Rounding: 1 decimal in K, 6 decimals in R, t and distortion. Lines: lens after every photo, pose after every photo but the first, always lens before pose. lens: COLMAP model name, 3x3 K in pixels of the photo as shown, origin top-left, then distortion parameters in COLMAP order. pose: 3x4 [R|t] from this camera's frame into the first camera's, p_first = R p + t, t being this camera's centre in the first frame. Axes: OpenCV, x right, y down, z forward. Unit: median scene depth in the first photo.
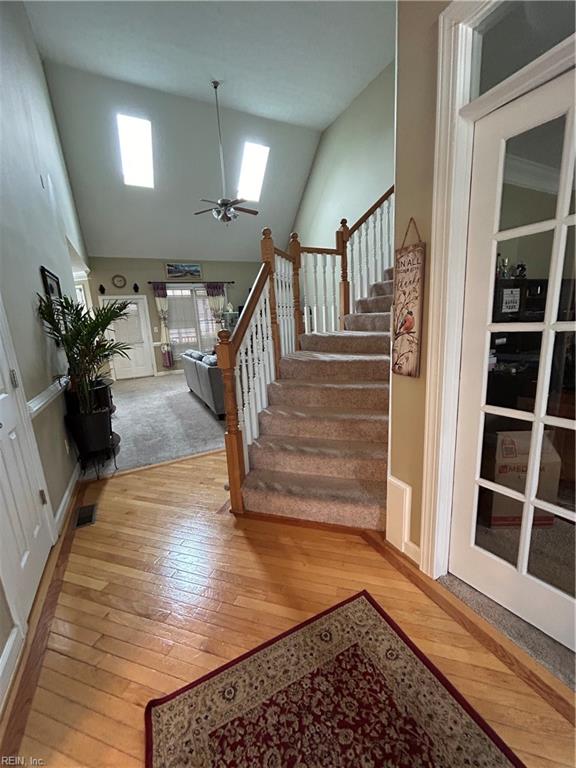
lens RADIAL K [[312.5, 0, 288.3], [0, 312.5, 384.0], [0, 0, 1]] dist [-0.007268, -0.000121]
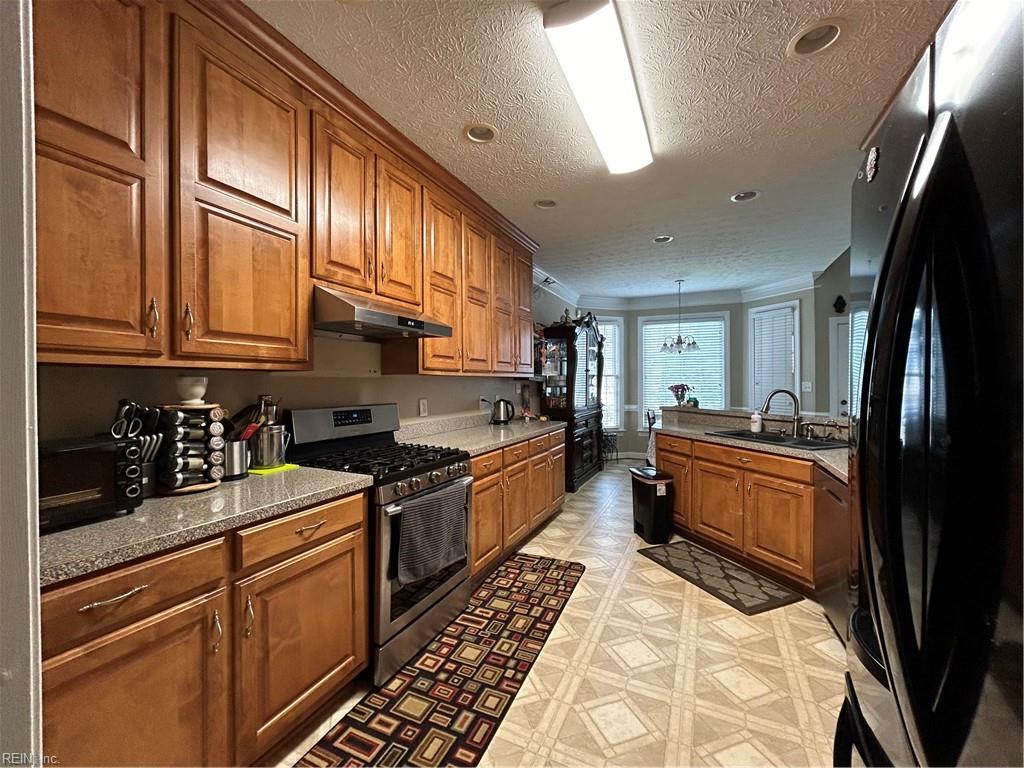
lens RADIAL K [[416.7, 0, 513.7], [0, 416.7, 381.1], [0, 0, 1]] dist [-0.007268, -0.000121]
pose [[0.607816, 0.048054, -0.792622, -0.347130], [-0.191112, 0.977680, -0.087279, -0.013467], [0.770737, 0.204529, 0.603434, 0.175205]]
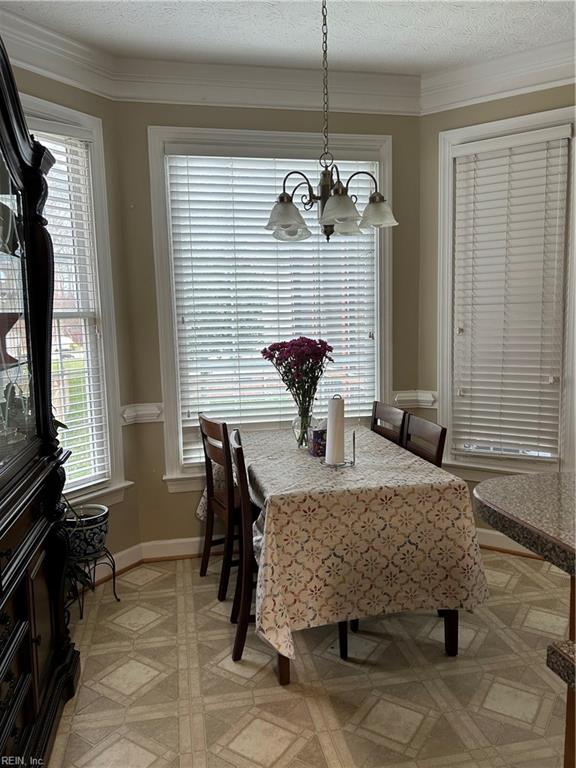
lens RADIAL K [[578.4, 0, 301.2], [0, 578.4, 376.9], [0, 0, 1]] dist [0.052972, -0.057006]
pose [[0.955521, 0.061492, -0.288440, -0.661930], [-0.085325, 0.993836, -0.070783, -0.085901], [0.282310, 0.092245, 0.954878, 0.542221]]
